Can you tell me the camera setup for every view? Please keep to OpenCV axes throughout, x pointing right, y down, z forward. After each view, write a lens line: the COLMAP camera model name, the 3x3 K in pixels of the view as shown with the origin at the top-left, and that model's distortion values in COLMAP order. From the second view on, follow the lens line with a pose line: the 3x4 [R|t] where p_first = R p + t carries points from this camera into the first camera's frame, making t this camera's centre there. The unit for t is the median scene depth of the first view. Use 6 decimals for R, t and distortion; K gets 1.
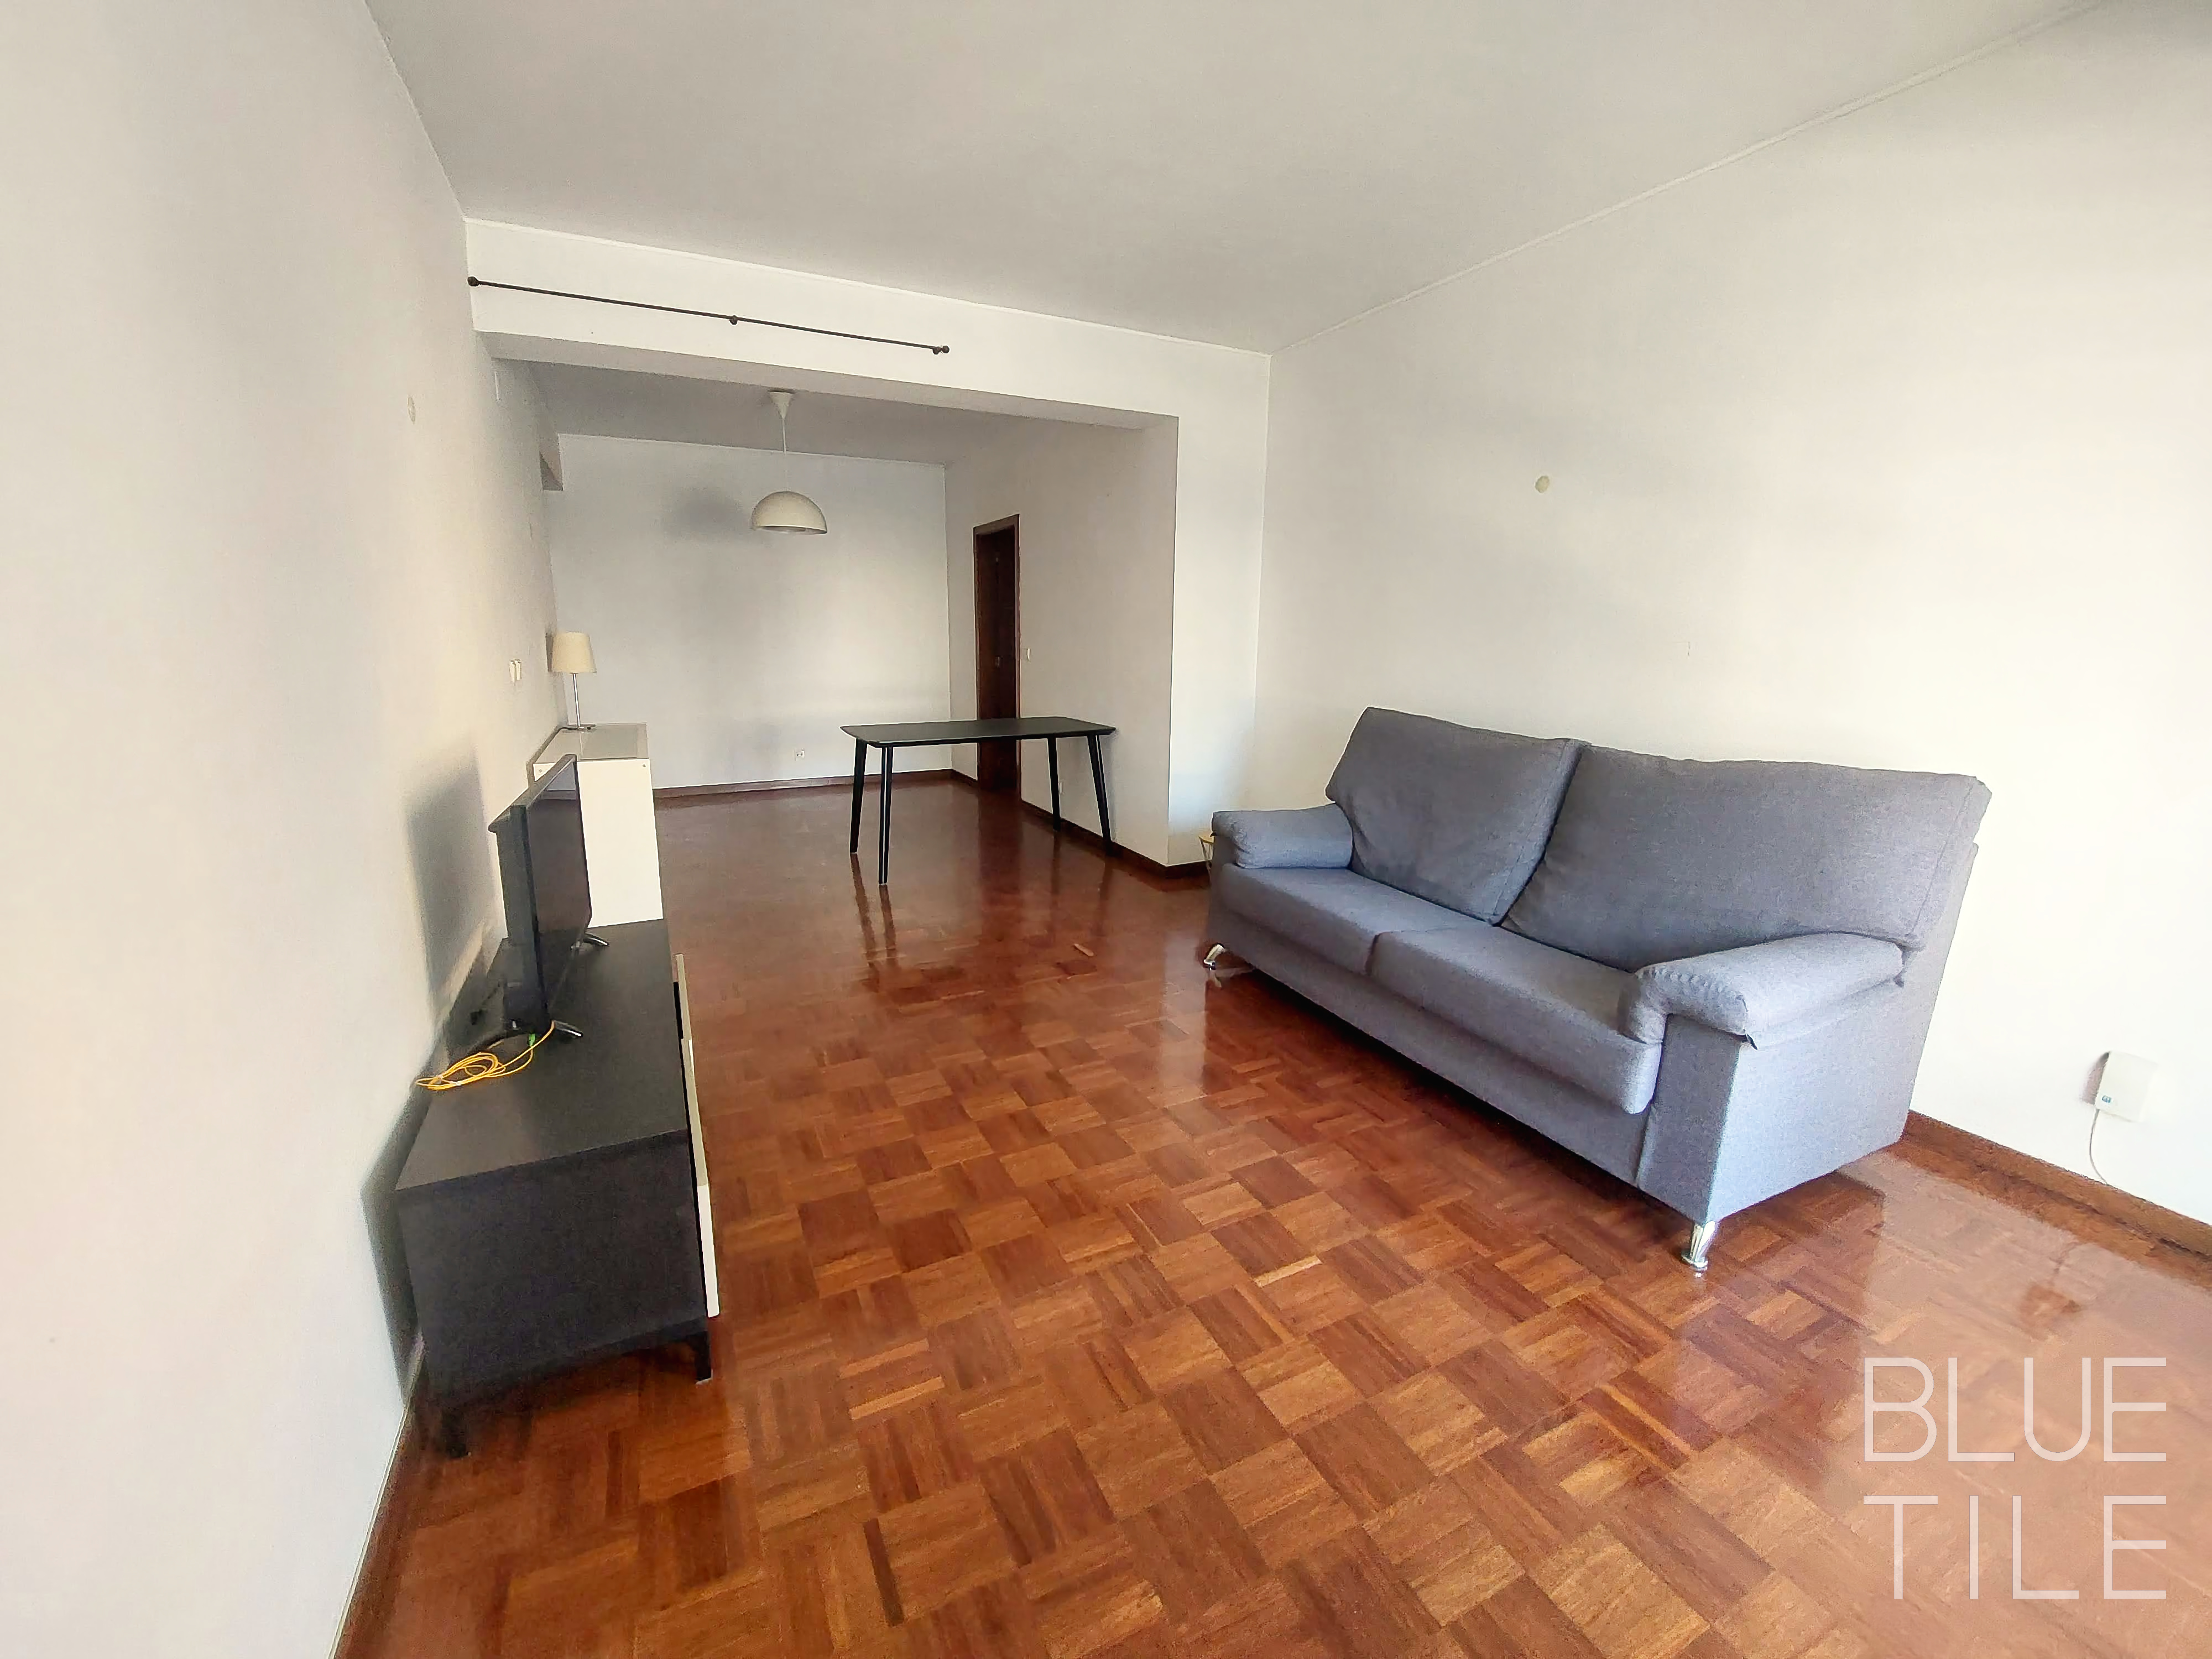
lens RADIAL K [[927.6, 0, 1041.6], [0, 927.6, 821.2], [0, 0, 1]] dist [-0.001690, -0.010108]
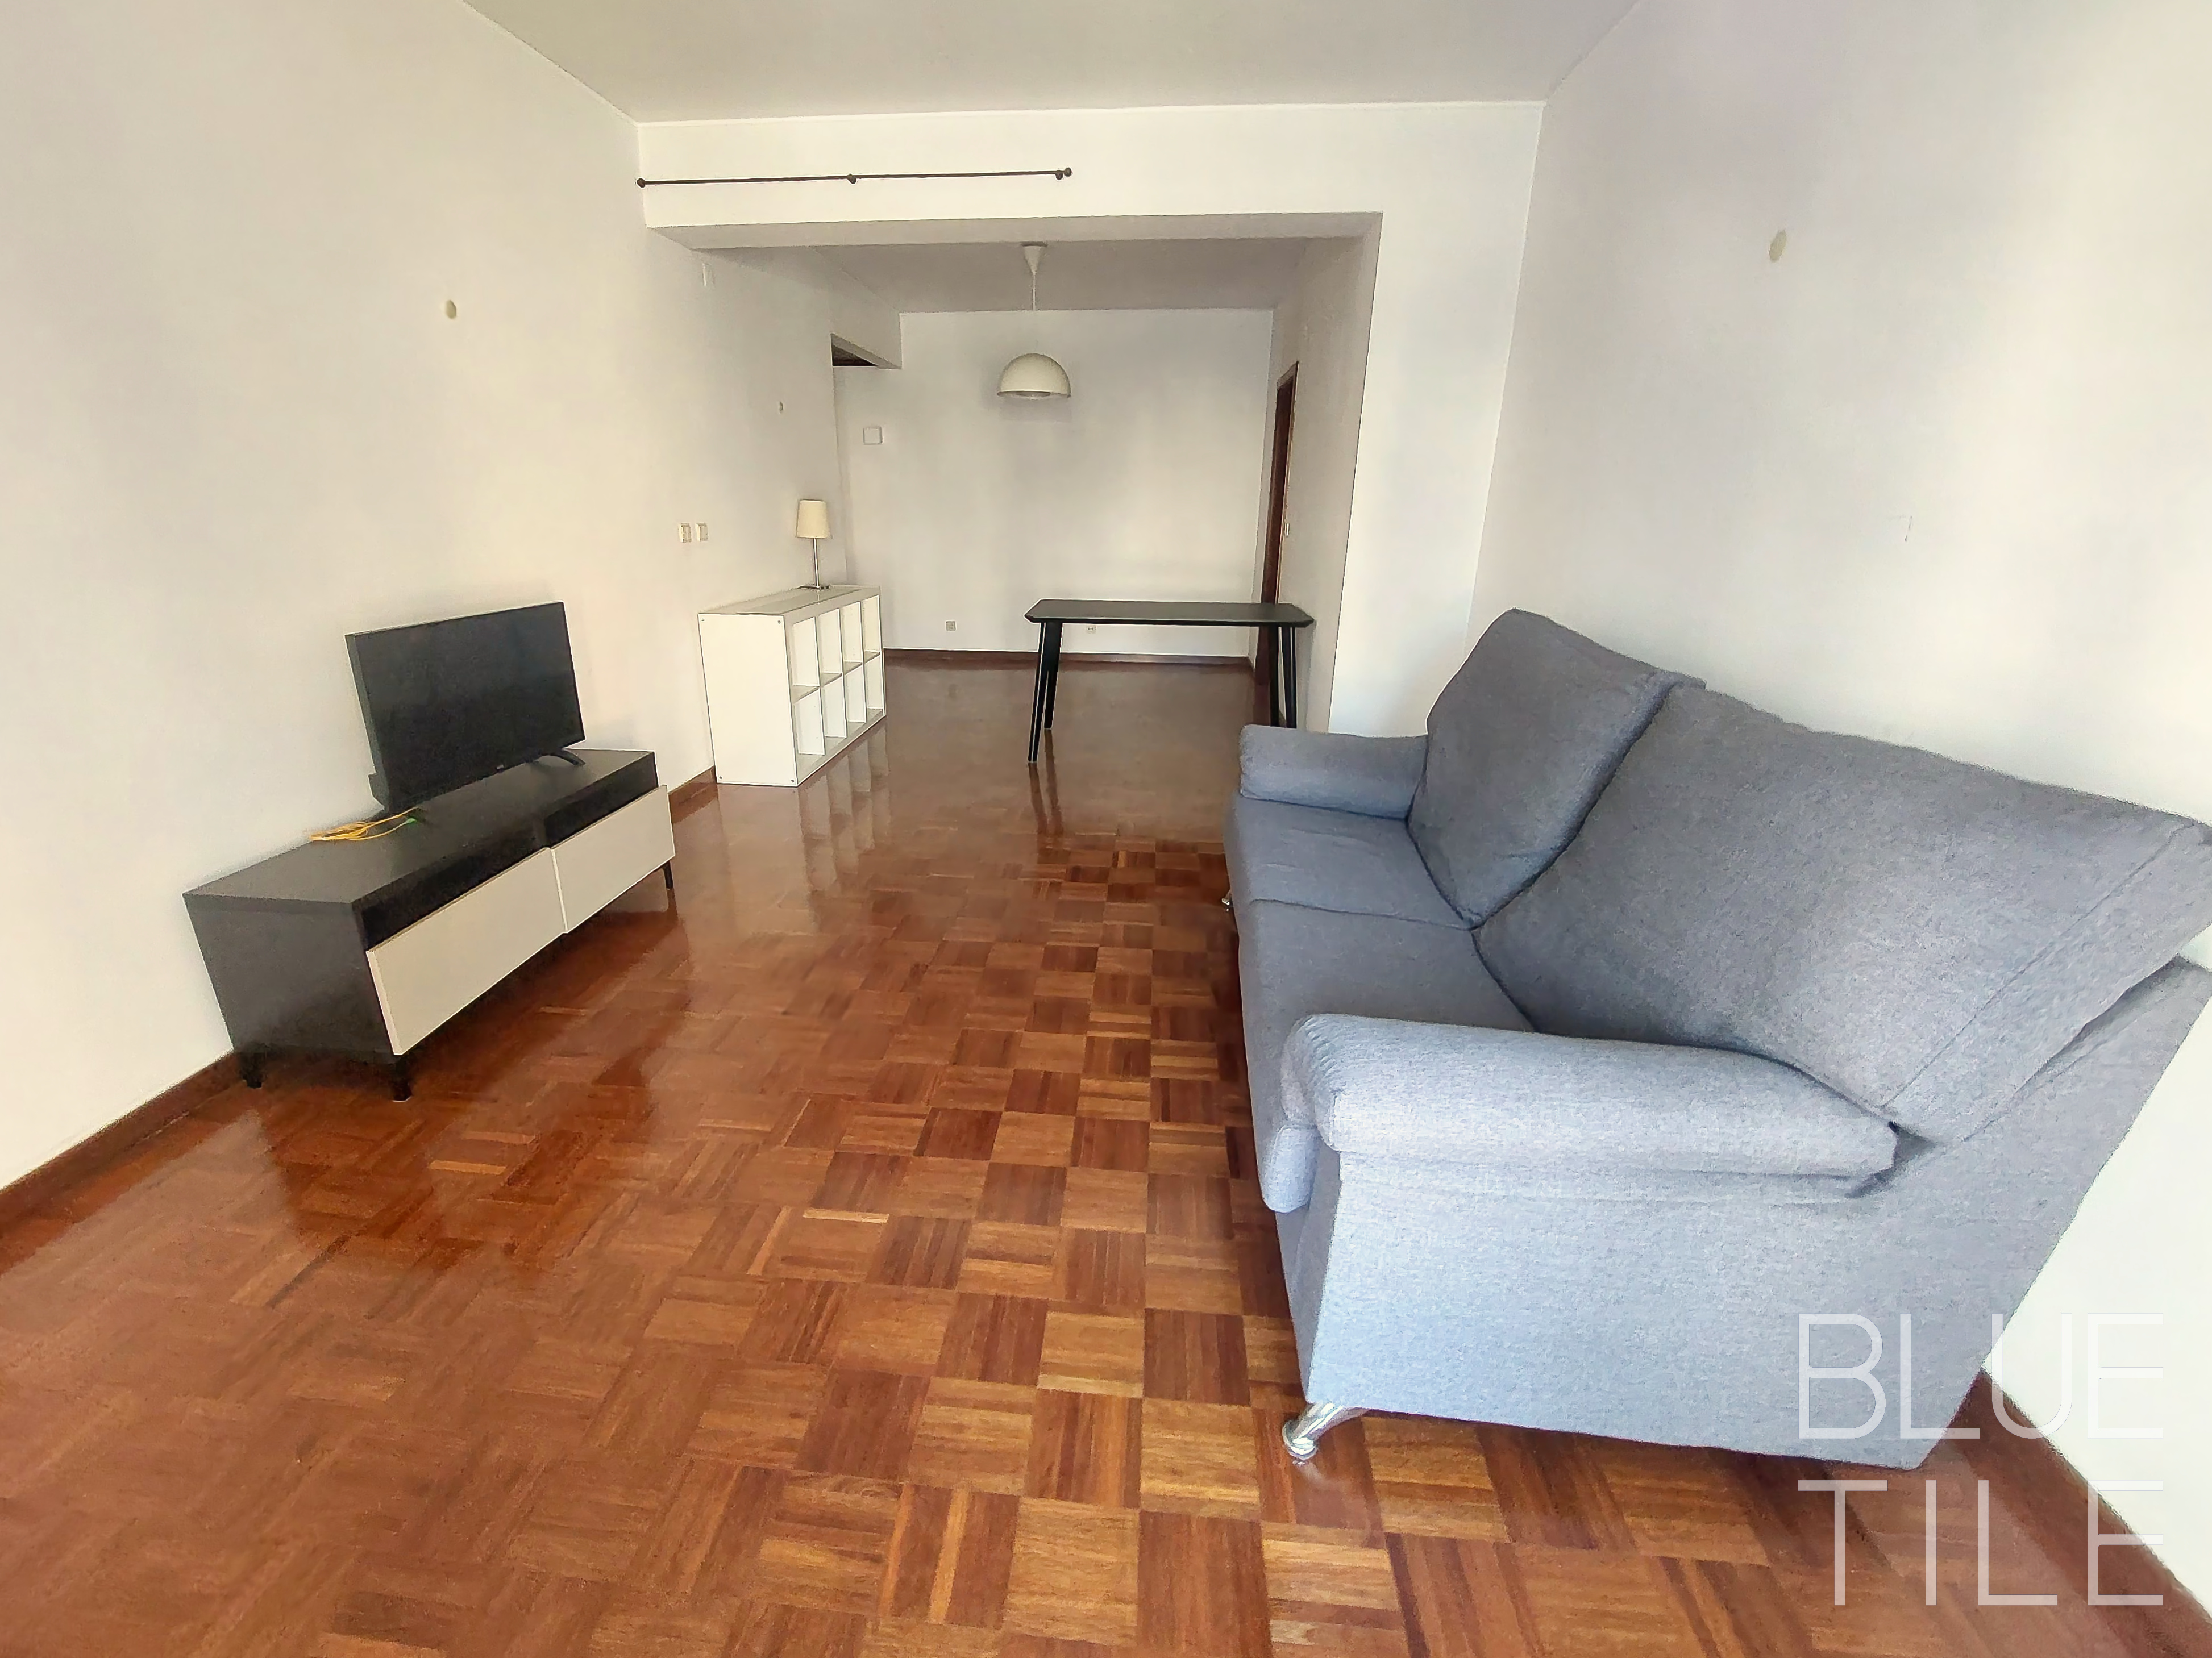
lens RADIAL K [[927.5, 0, 1041.6], [0, 927.5, 820.7], [0, 0, 1]] dist [-0.001690, -0.010108]
pose [[0.843982, 0.176199, -0.506605, 0.525351], [-0.112387, 0.981630, 0.154181, -0.037903], [0.524465, -0.073190, 0.848280, 0.226966]]
